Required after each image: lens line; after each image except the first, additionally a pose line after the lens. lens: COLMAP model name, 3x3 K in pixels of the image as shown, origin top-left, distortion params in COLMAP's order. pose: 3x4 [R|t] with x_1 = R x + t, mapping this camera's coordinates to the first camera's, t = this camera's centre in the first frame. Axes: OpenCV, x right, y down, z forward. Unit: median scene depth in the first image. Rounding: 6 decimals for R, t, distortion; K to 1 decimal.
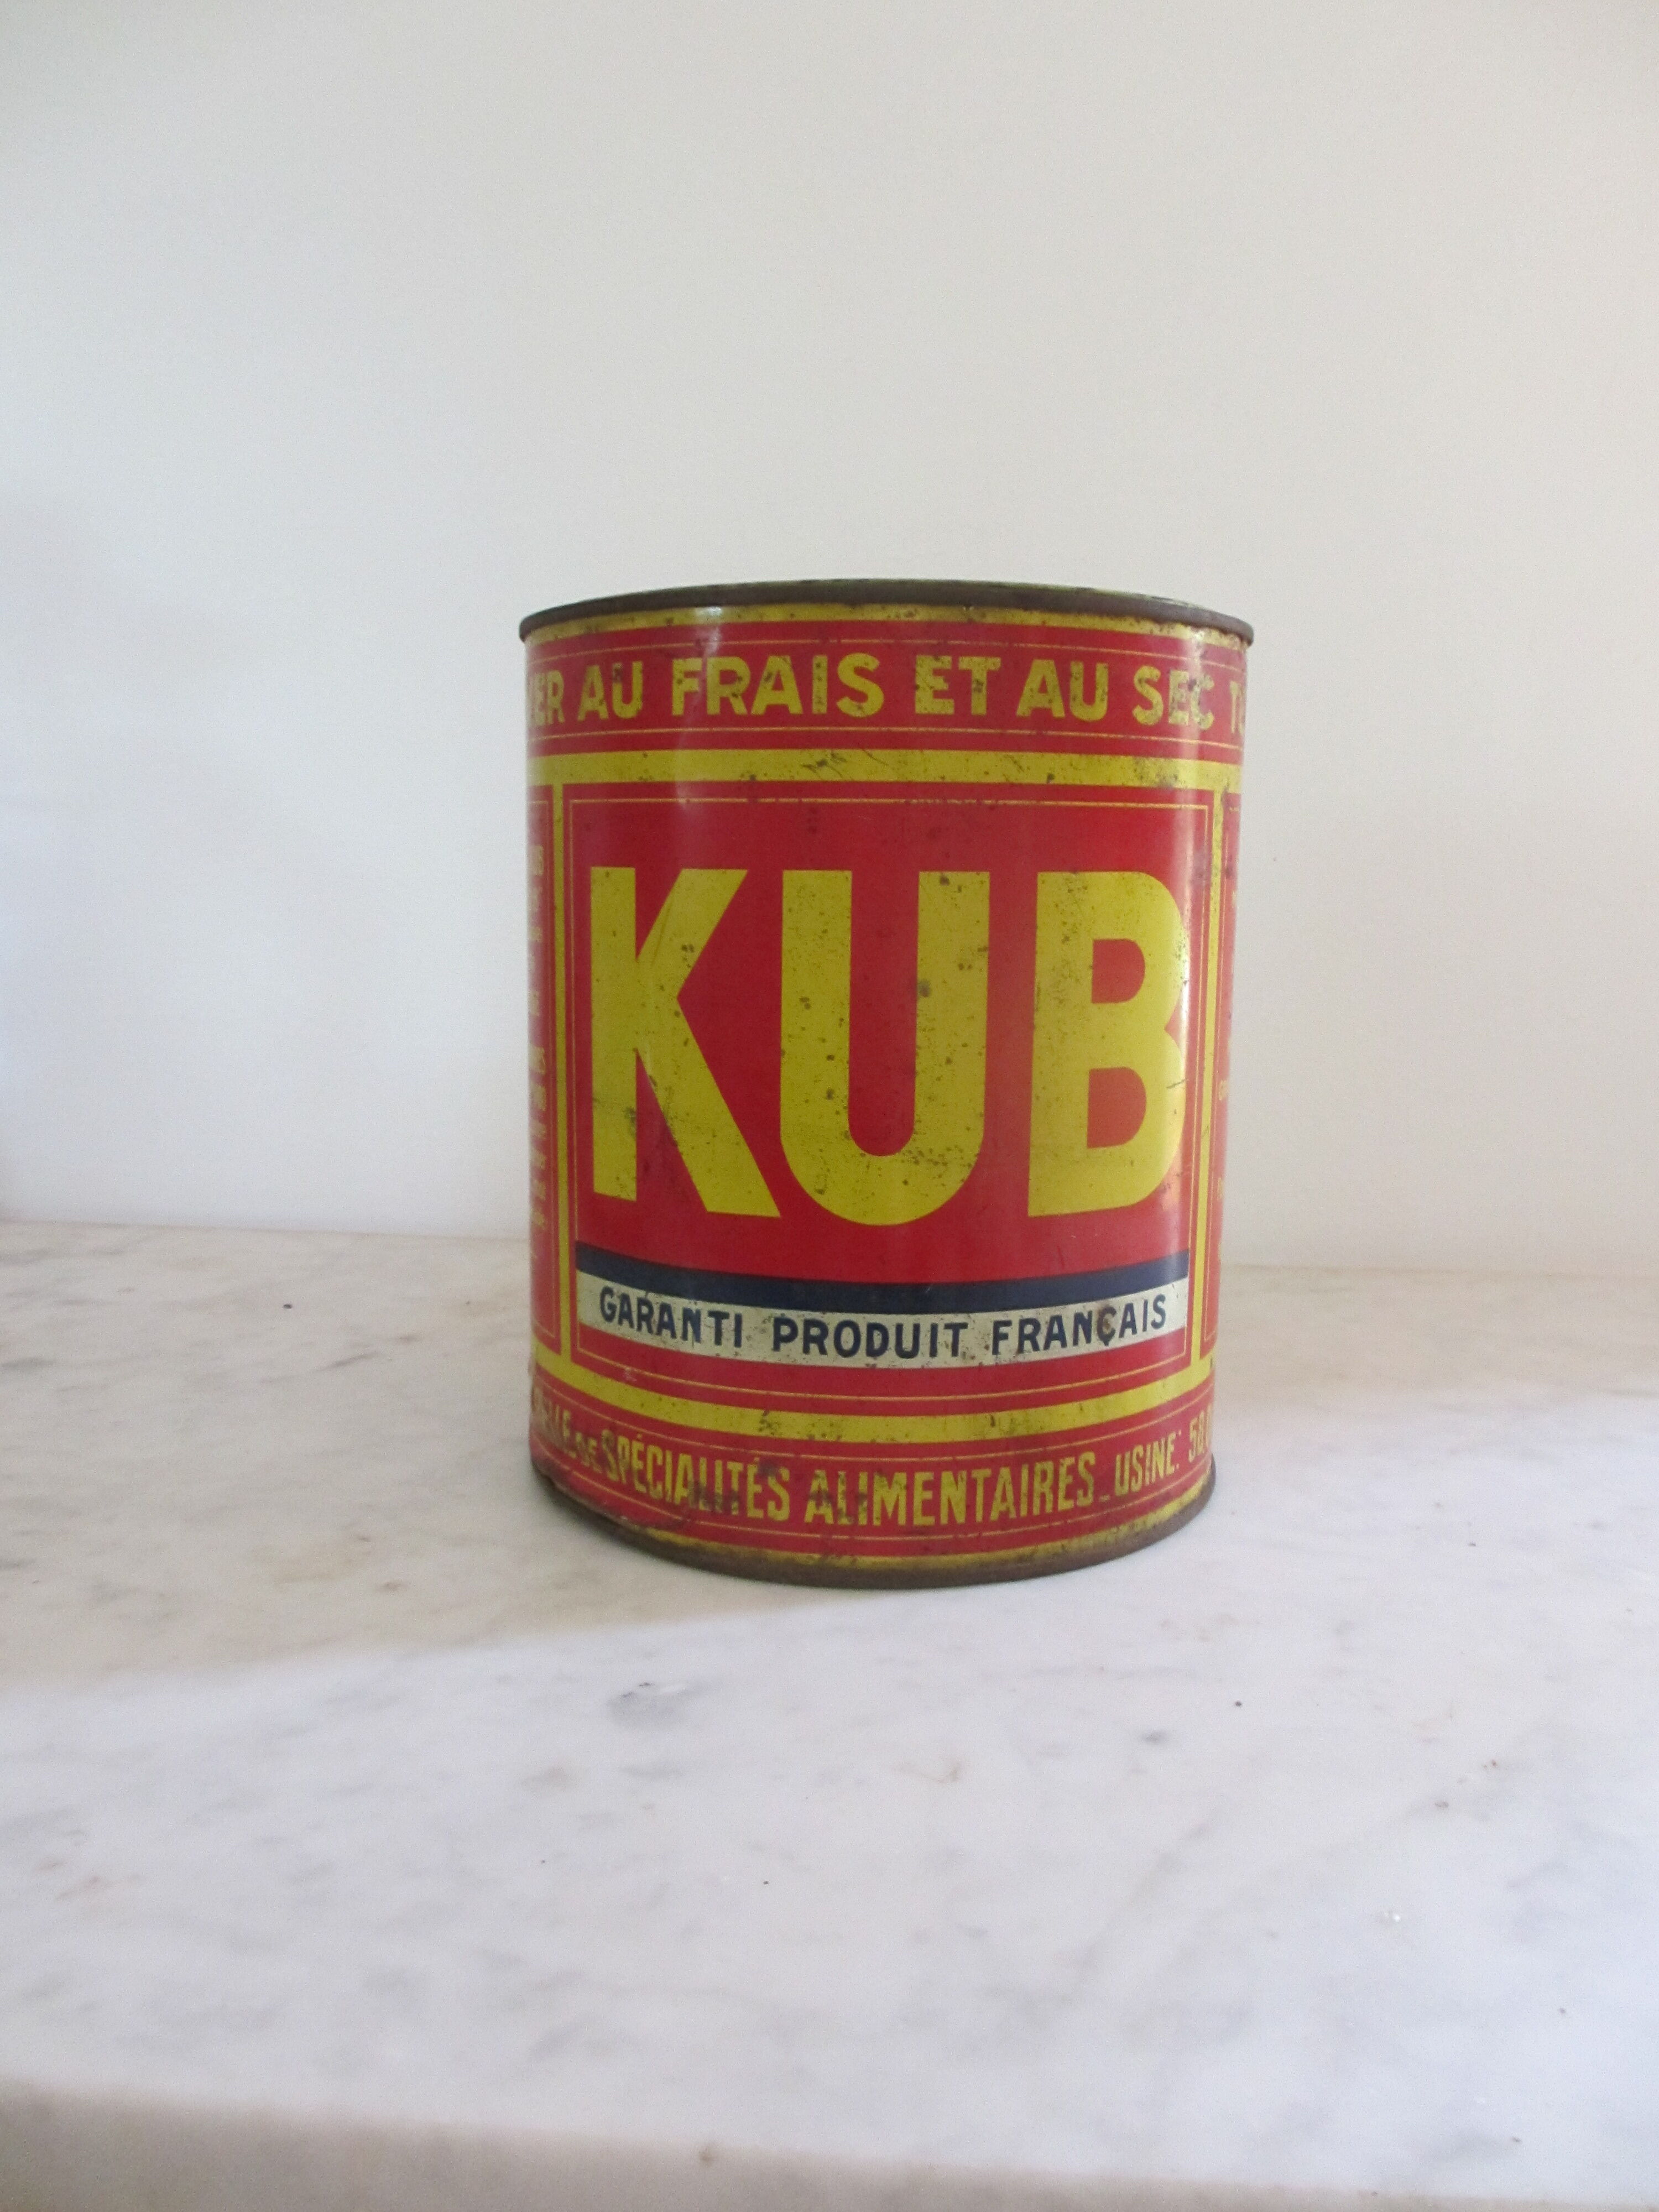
lens RADIAL K [[1794.8, 0, 829.5], [0, 1794.8, 1106.0], [0, 0, 1]] dist [-0.050918, 0.005169]
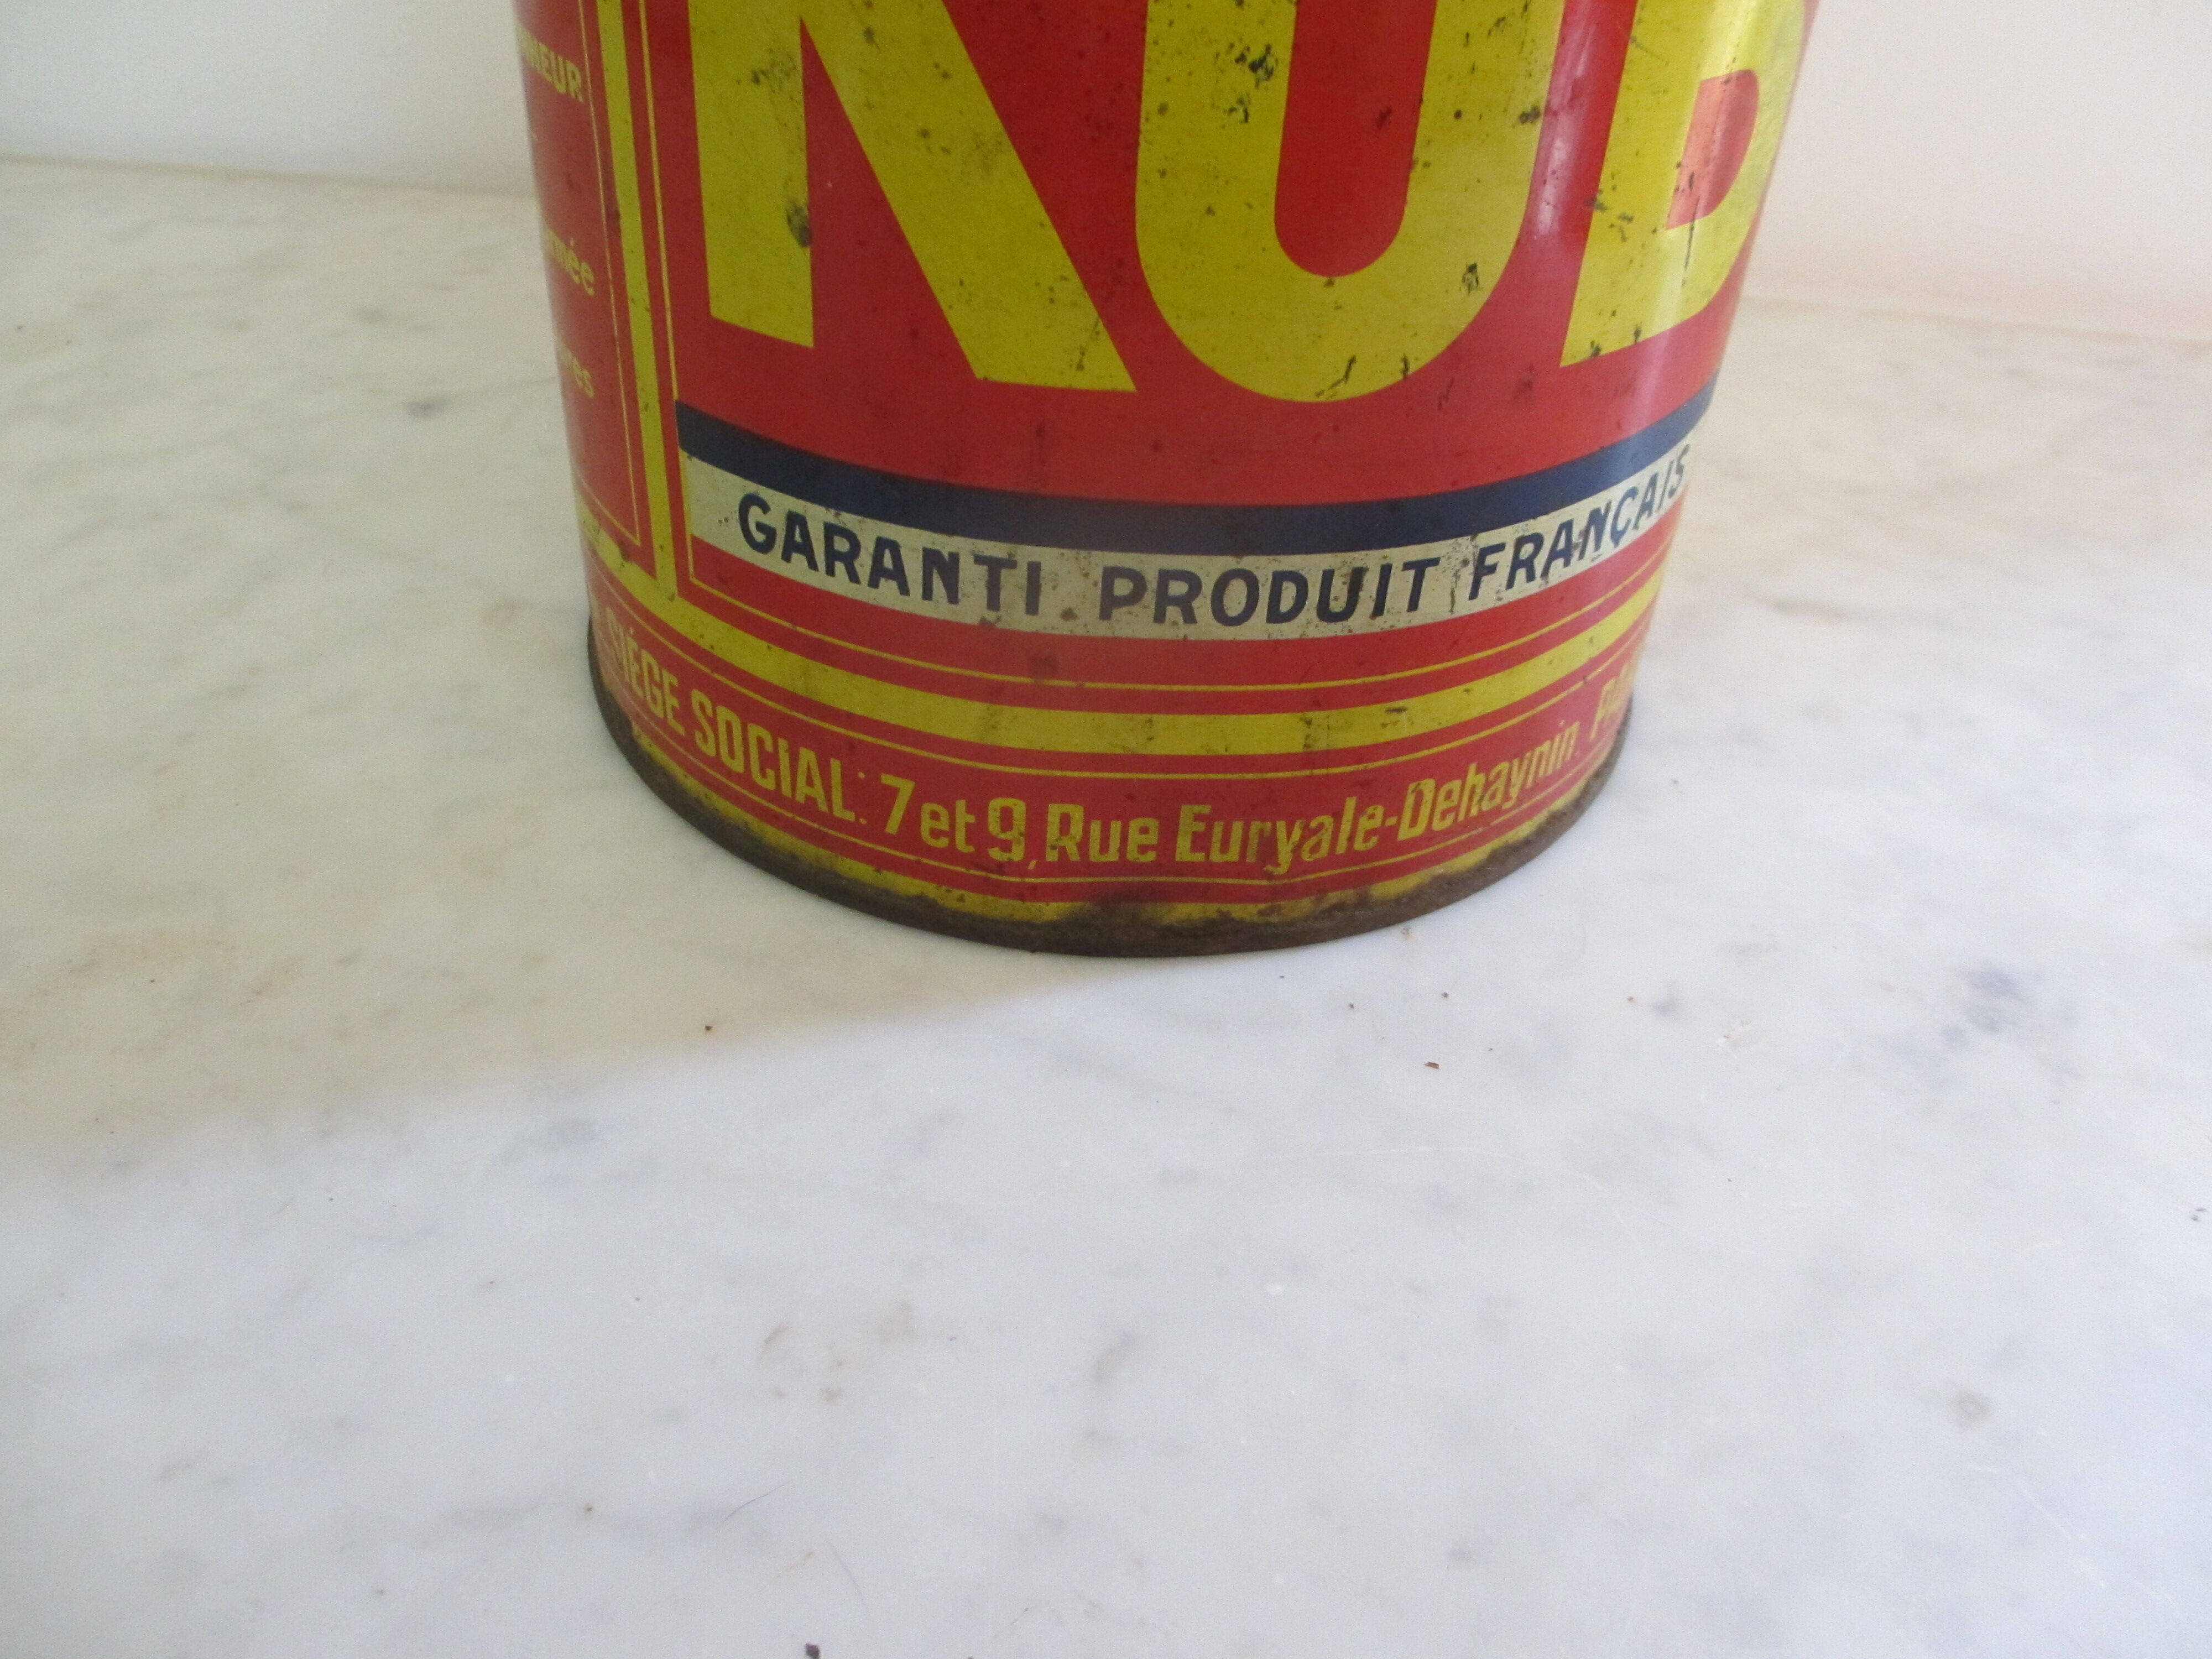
lens RADIAL K [[1794.8, 0, 1106.0], [0, 1794.8, 829.5], [0, 0, 1]] dist [-0.050918, 0.005169]
pose [[0.969350, -0.117228, 0.215912, -0.155778], [-0.012512, 0.854126, 0.519916, -0.097605], [-0.245365, -0.506682, 0.826480, 0.497448]]
